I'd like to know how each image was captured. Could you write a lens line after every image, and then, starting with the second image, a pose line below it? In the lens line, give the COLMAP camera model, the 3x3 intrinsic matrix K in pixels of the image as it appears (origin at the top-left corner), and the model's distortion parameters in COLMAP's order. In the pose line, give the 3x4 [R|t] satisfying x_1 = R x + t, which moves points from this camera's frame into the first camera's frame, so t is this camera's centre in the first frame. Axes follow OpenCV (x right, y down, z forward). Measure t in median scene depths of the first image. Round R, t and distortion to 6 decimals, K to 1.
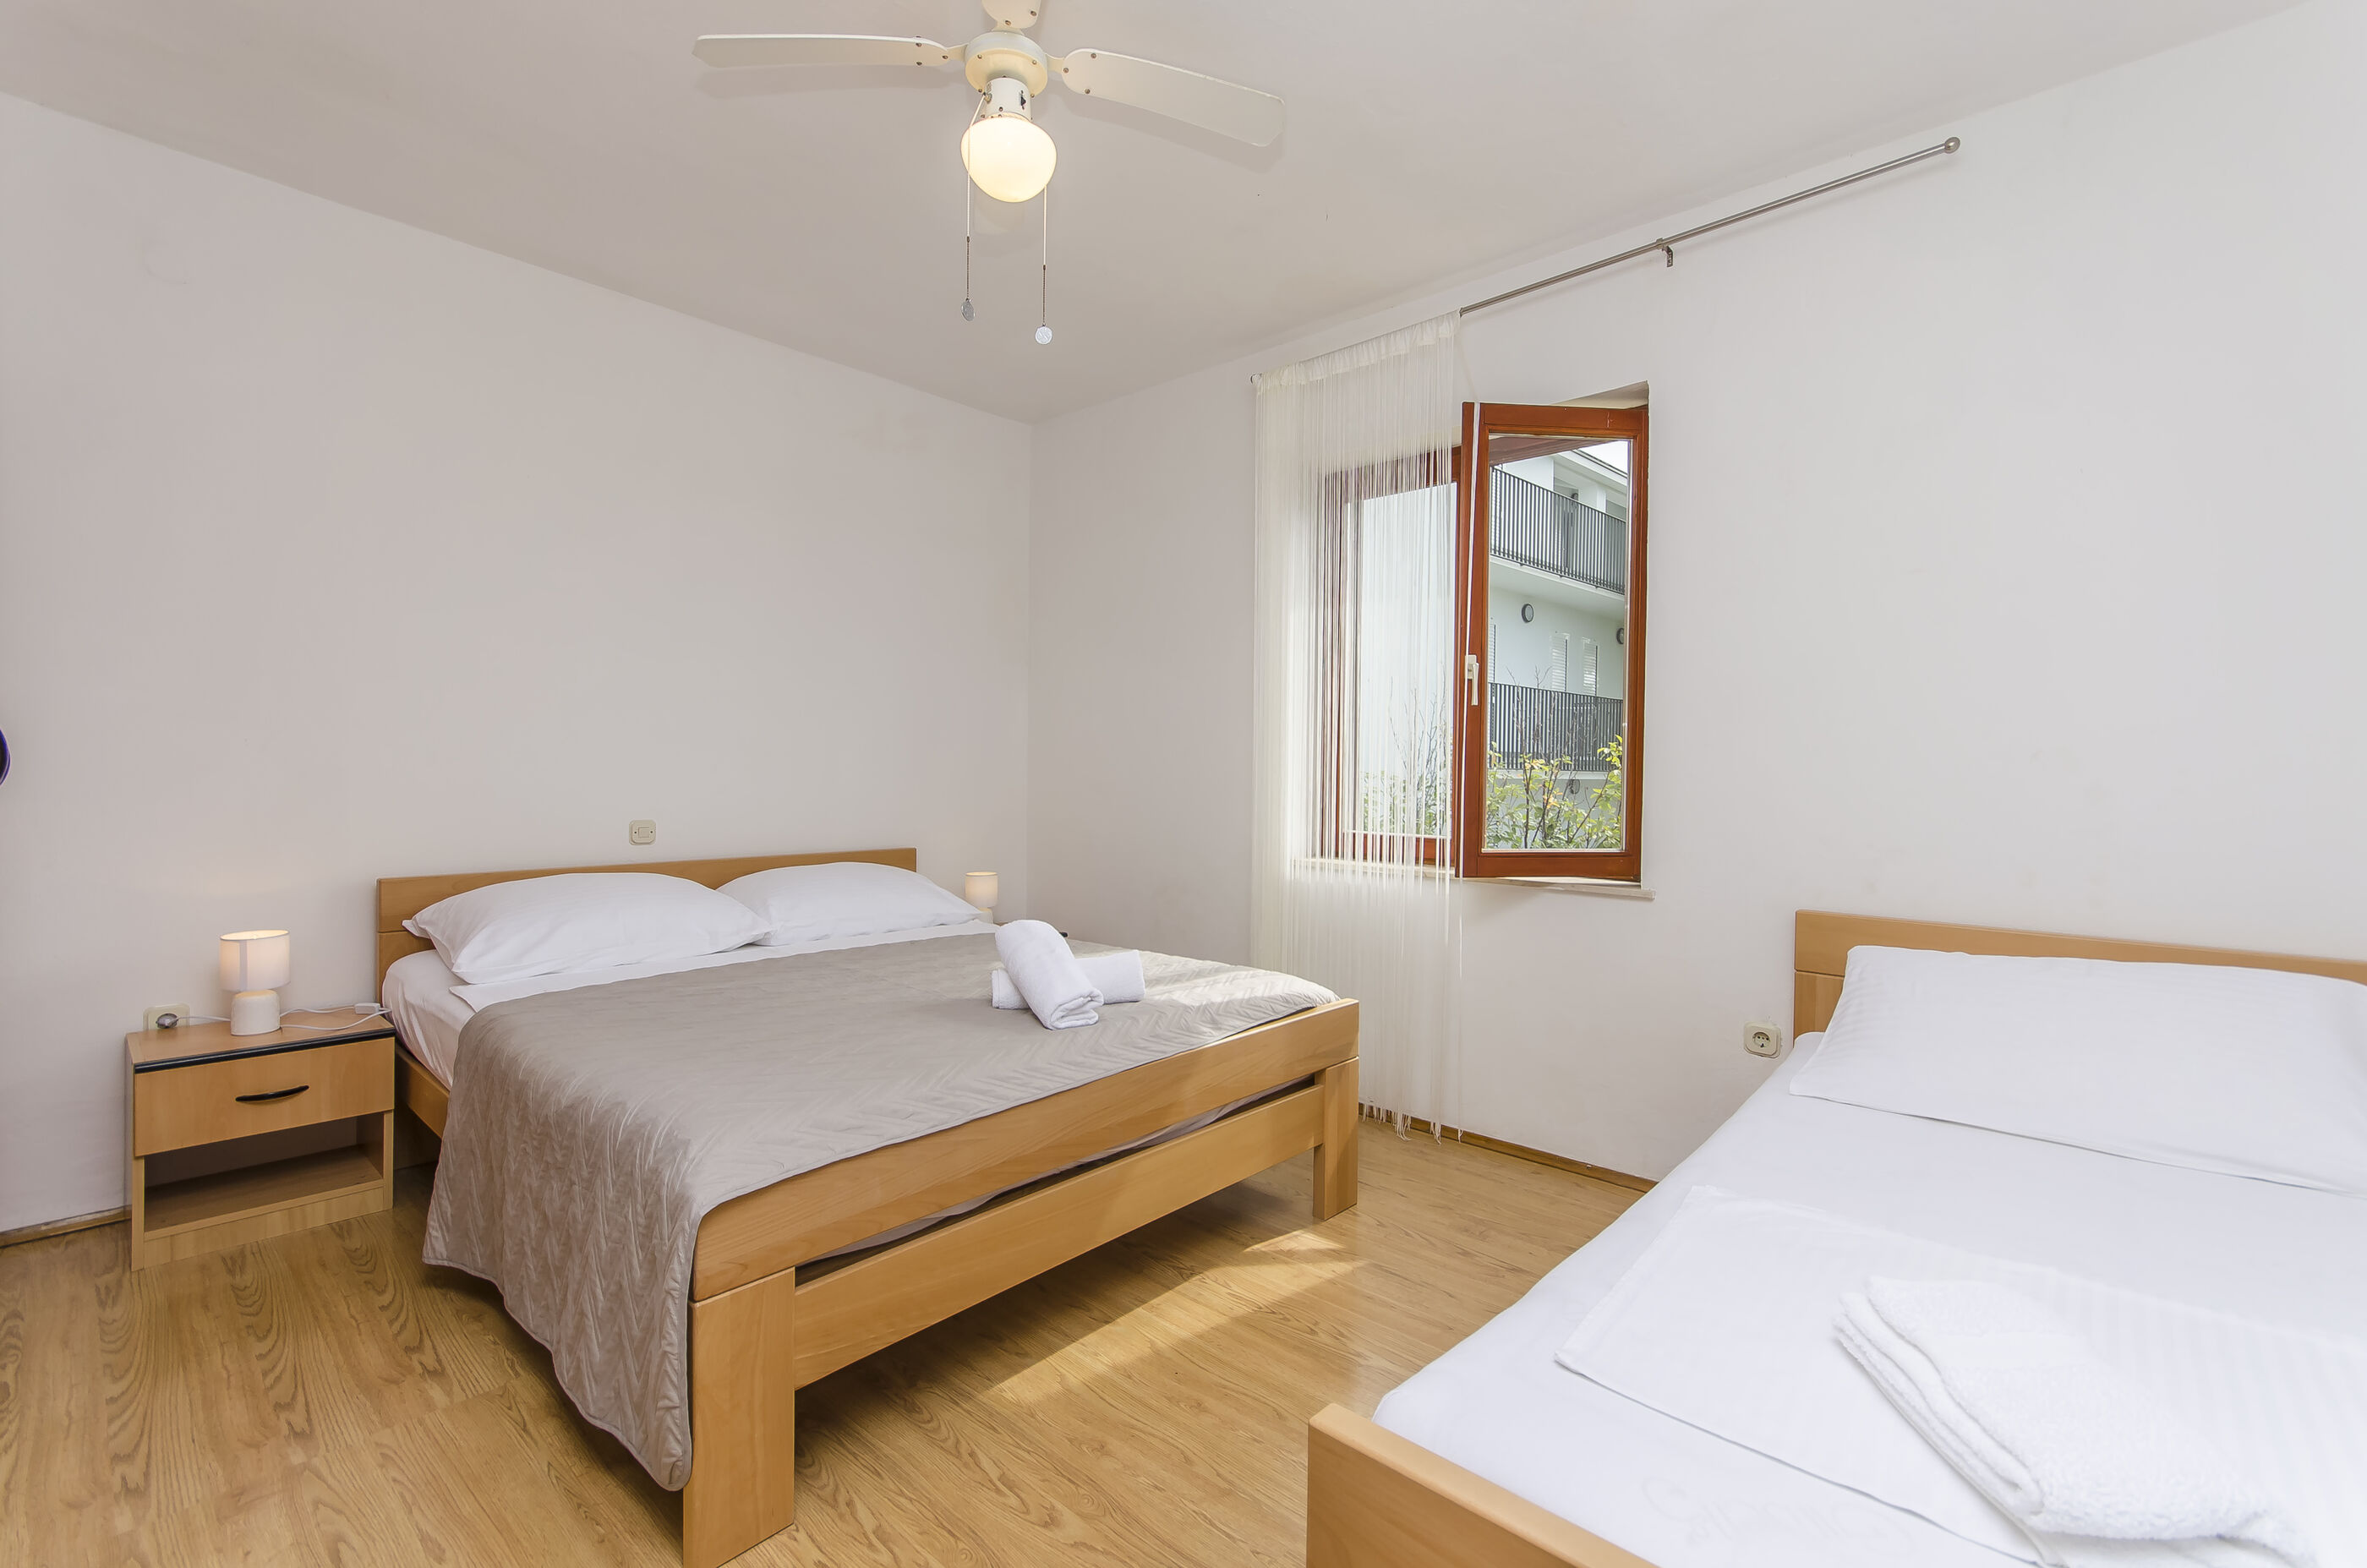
lens RADIAL K [[1028.5, 0, 1192.7], [0, 1028.5, 785.4], [0, 0, 1]] dist [0.011755, -0.004724]
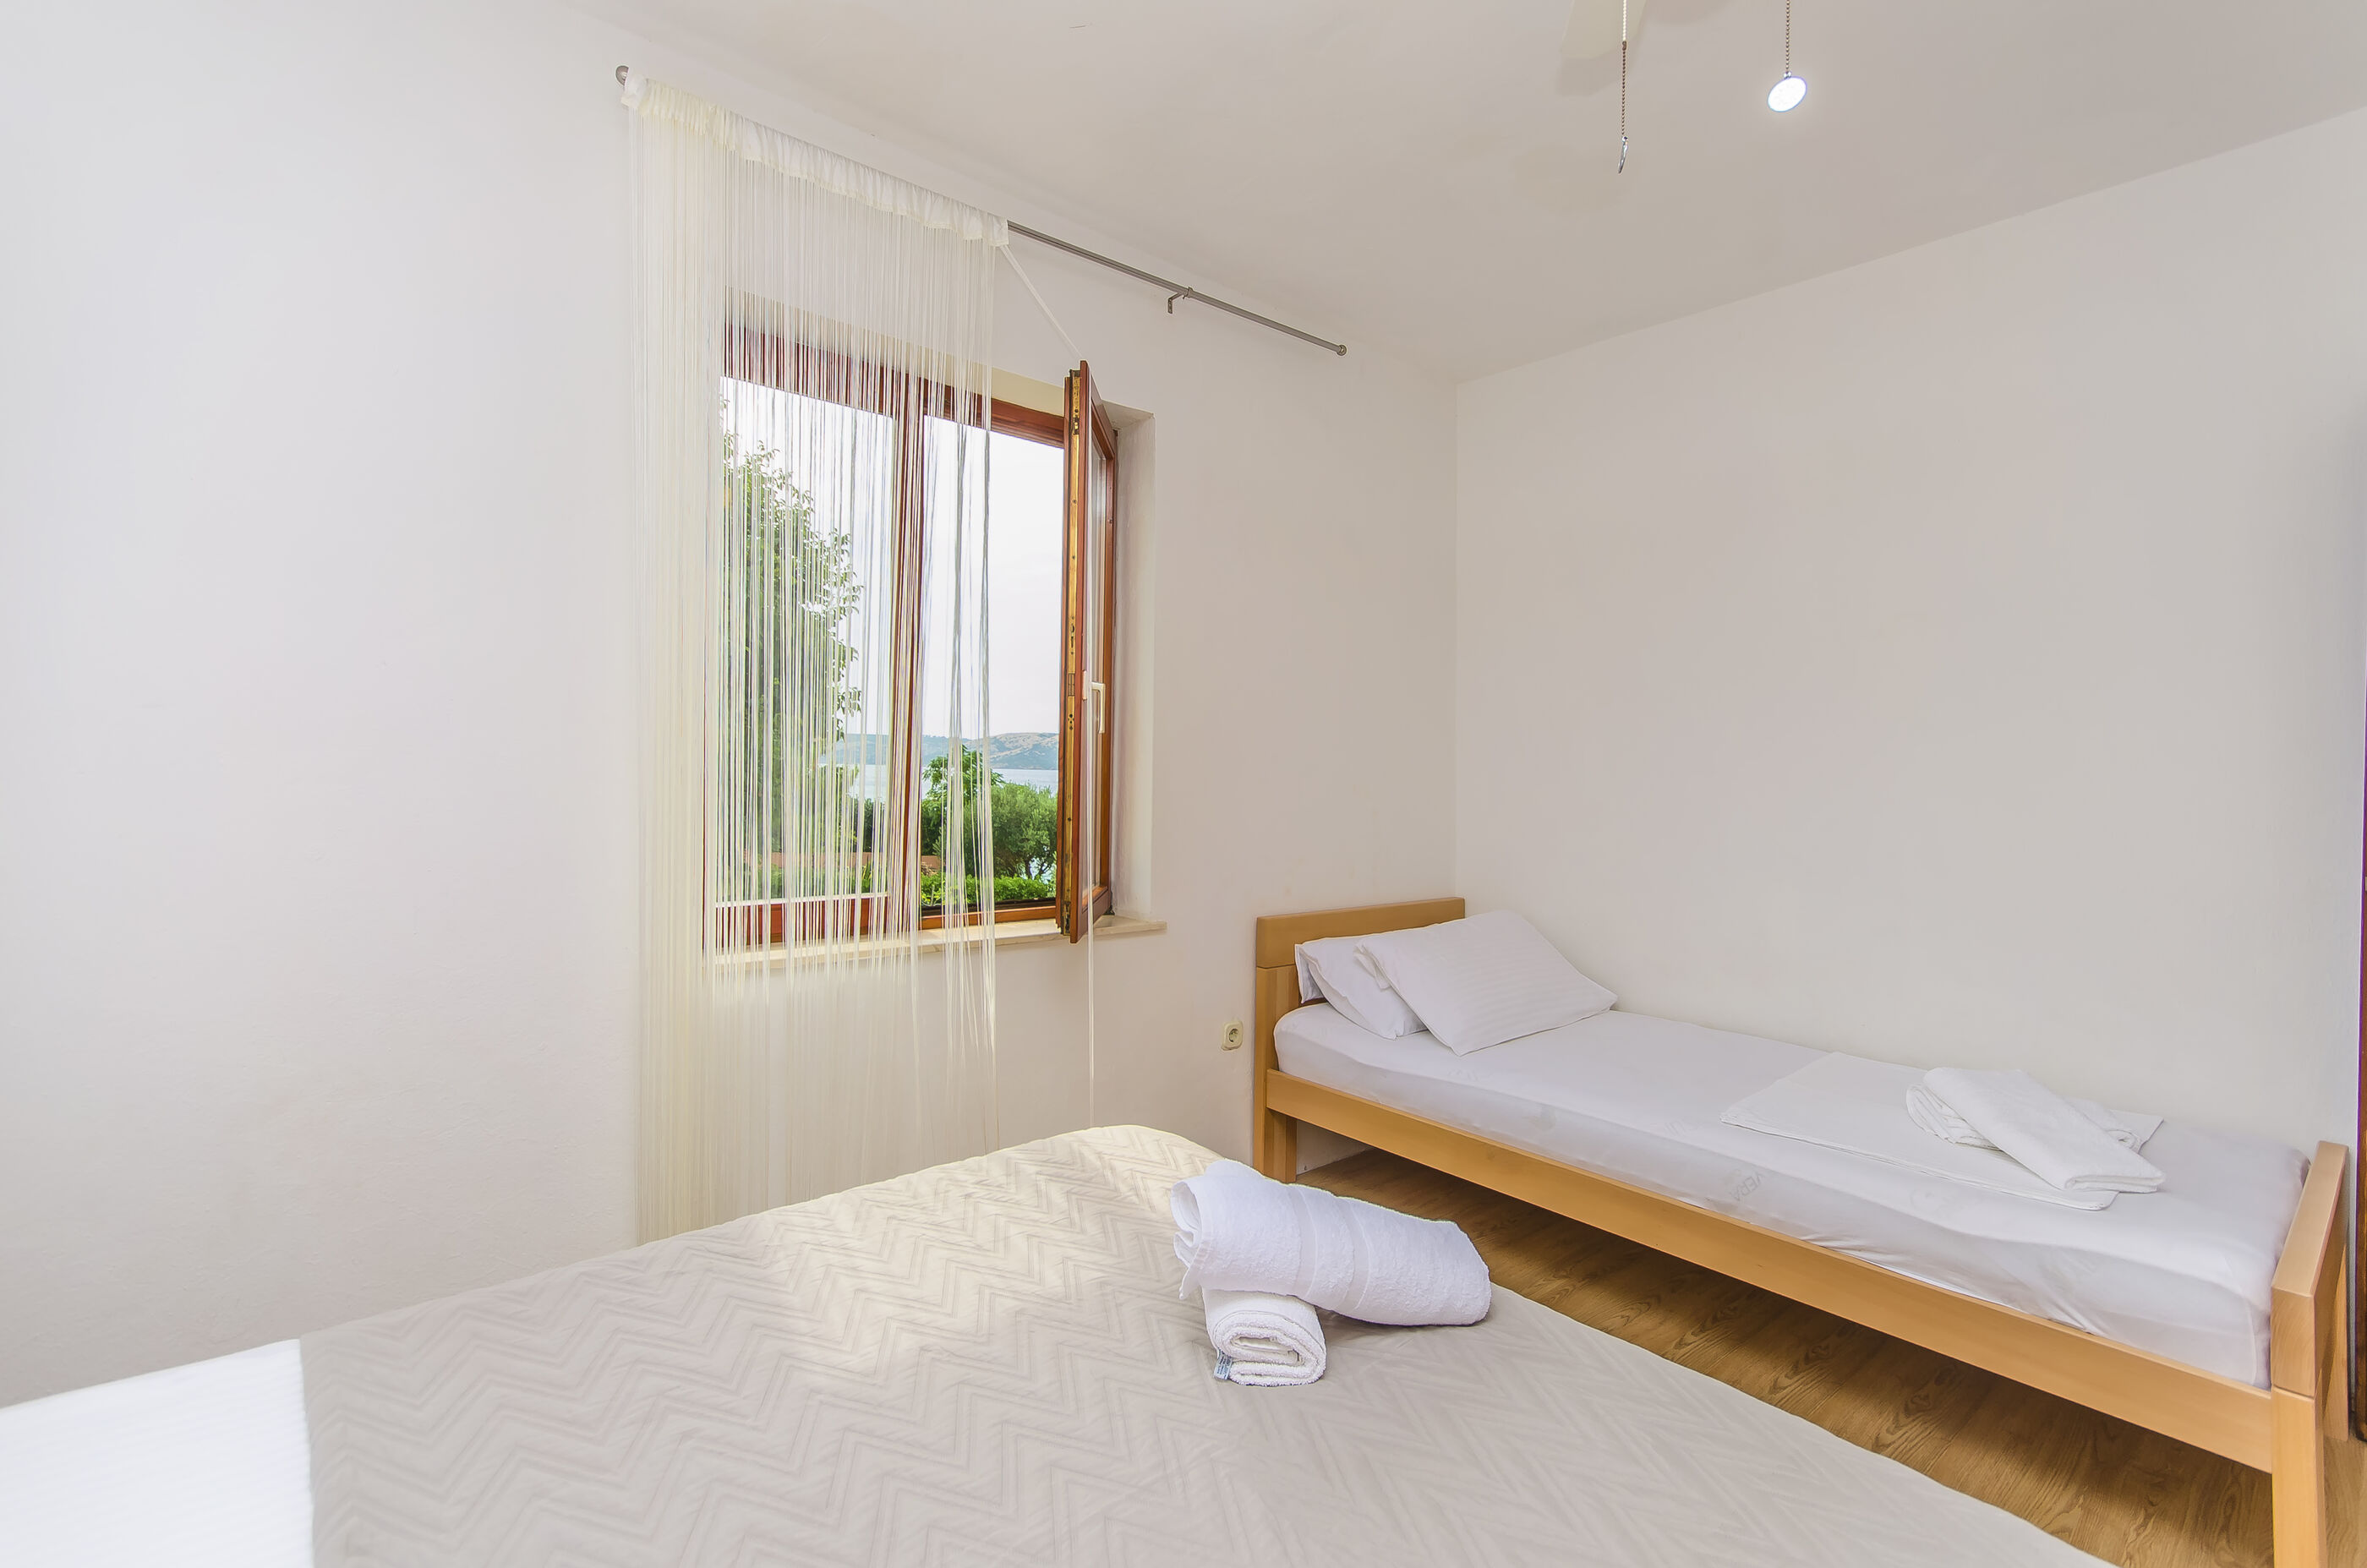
lens RADIAL K [[1028.5, 0, 1192.7], [0, 1028.5, 785.4], [0, 0, 1]] dist [0.011755, -0.004724]
pose [[0.151383, -0.000438, 0.988475, -0.456710], [0.015873, 0.999872, -0.001988, -0.022913], [-0.988348, 0.015991, 0.151370, 0.682317]]
